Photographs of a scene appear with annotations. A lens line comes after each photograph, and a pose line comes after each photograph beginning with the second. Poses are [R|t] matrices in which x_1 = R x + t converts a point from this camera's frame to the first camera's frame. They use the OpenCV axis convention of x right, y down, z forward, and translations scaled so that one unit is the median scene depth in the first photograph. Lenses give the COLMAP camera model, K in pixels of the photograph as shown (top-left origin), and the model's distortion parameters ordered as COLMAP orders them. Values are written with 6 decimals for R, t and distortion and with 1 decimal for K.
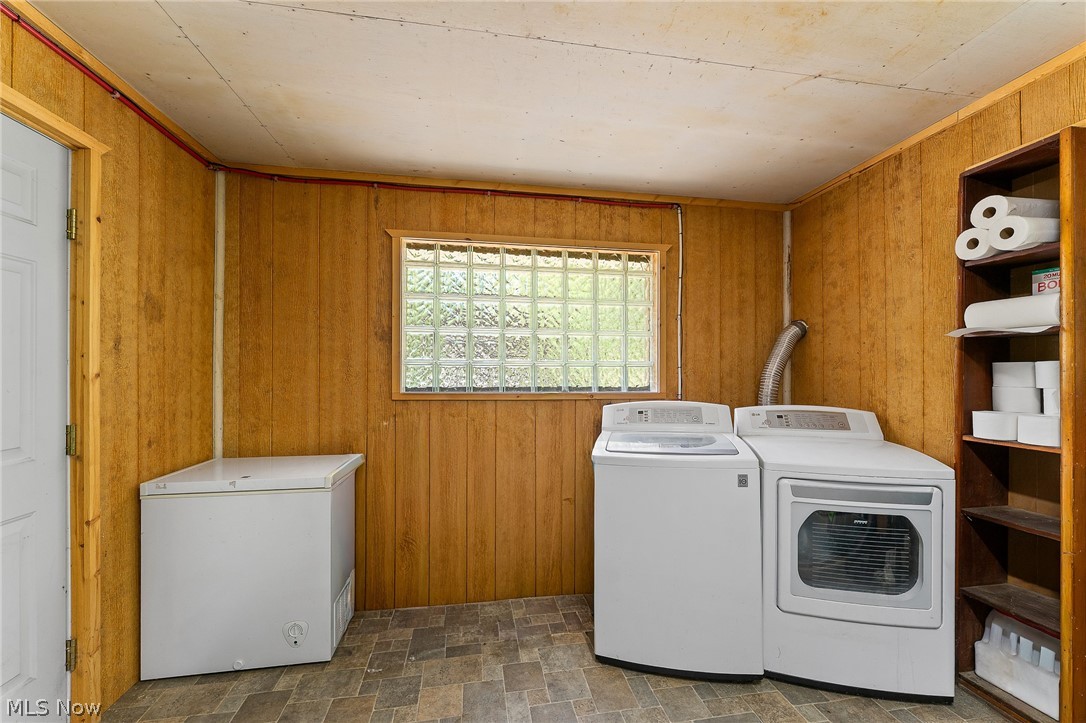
lens RADIAL K [[432.8, 0, 542.9], [0, 432.8, 366.7], [0, 0, 1]] dist [-0.000493, -0.000271]
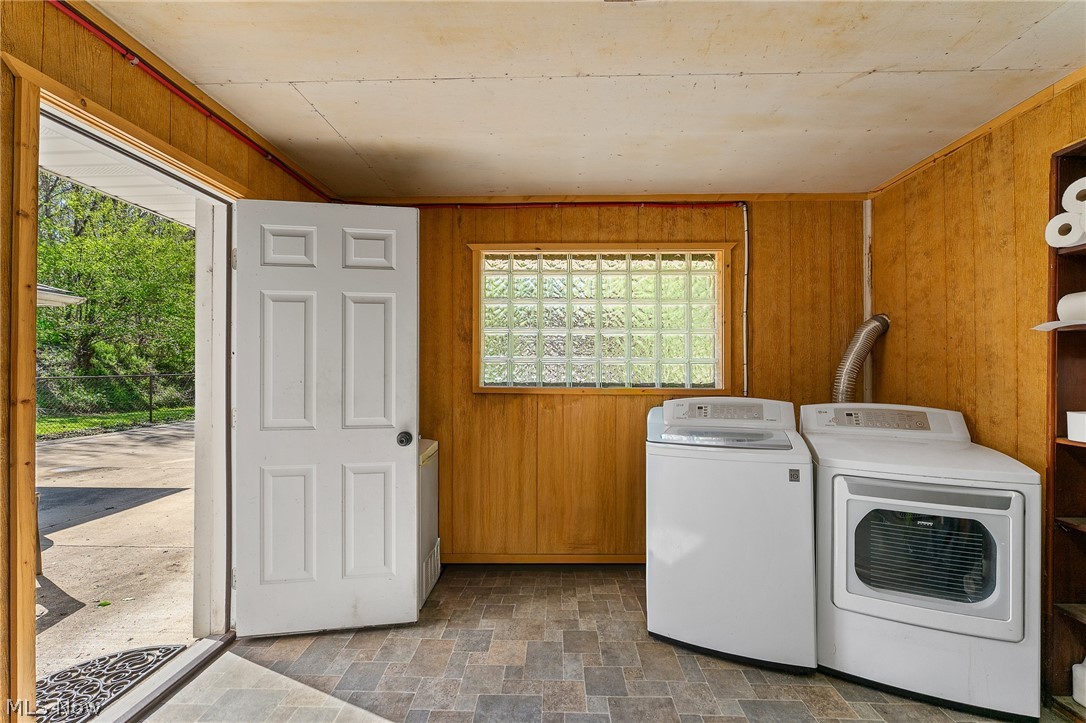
lens RADIAL K [[433.0, 0, 543.0], [0, 433.0, 361.5], [0, 0, 1]] dist [-0.002272, -0.000073]
pose [[0.980350, -0.002475, -0.197251, 0.060958], [0.001606, 0.999988, -0.004564, -0.000826], [0.197260, 0.004157, 0.980342, -0.085142]]
